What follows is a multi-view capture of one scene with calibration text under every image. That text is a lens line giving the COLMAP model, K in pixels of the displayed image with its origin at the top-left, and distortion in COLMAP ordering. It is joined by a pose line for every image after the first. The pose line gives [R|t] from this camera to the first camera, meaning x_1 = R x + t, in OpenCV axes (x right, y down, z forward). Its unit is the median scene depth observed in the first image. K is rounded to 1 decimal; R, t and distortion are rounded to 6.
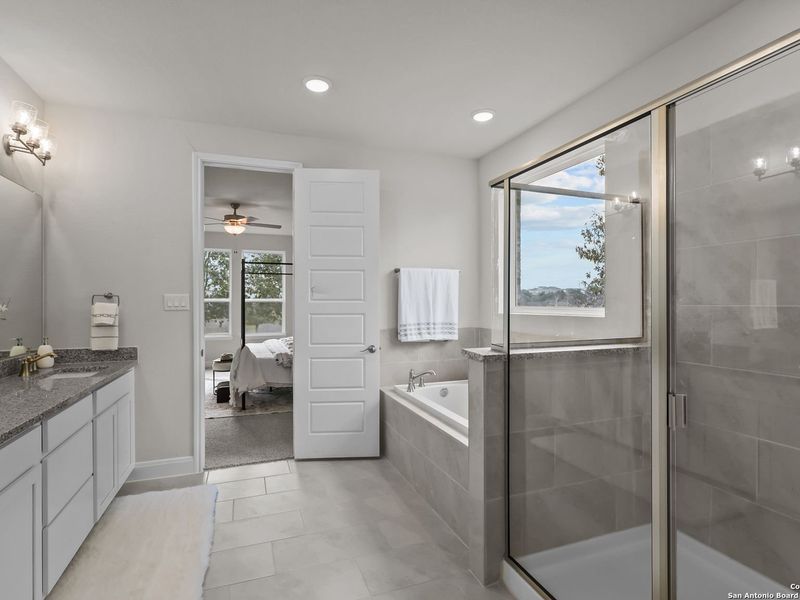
lens RADIAL K [[415.8, 0, 397.7], [0, 415.8, 300.9], [0, 0, 1]] dist [-0.002843, -0.000517]
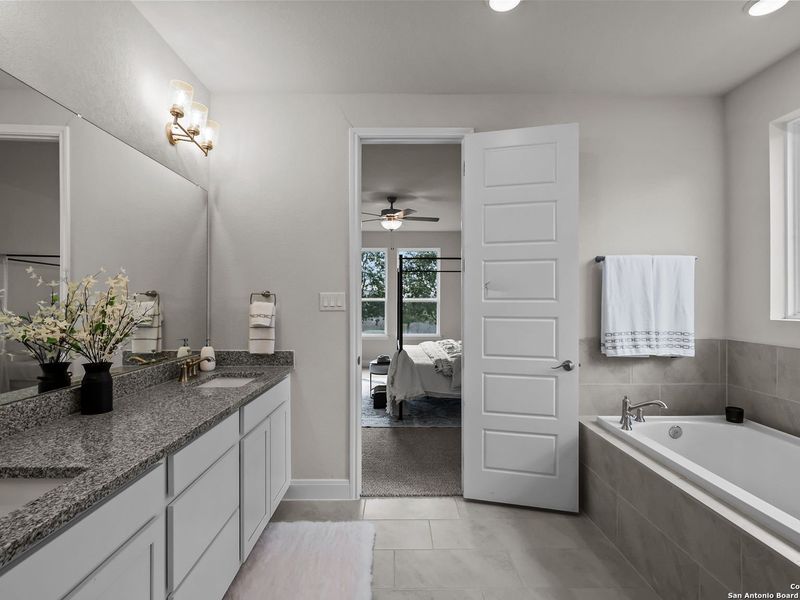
lens RADIAL K [[415.8, 0, 397.7], [0, 415.8, 300.9], [0, 0, 1]] dist [-0.002843, -0.000517]
pose [[0.938940, 0.001989, -0.344075, -0.091710], [-0.001729, 0.999998, 0.001063, 0.000672], [0.344076, -0.000403, 0.938942, 0.202297]]
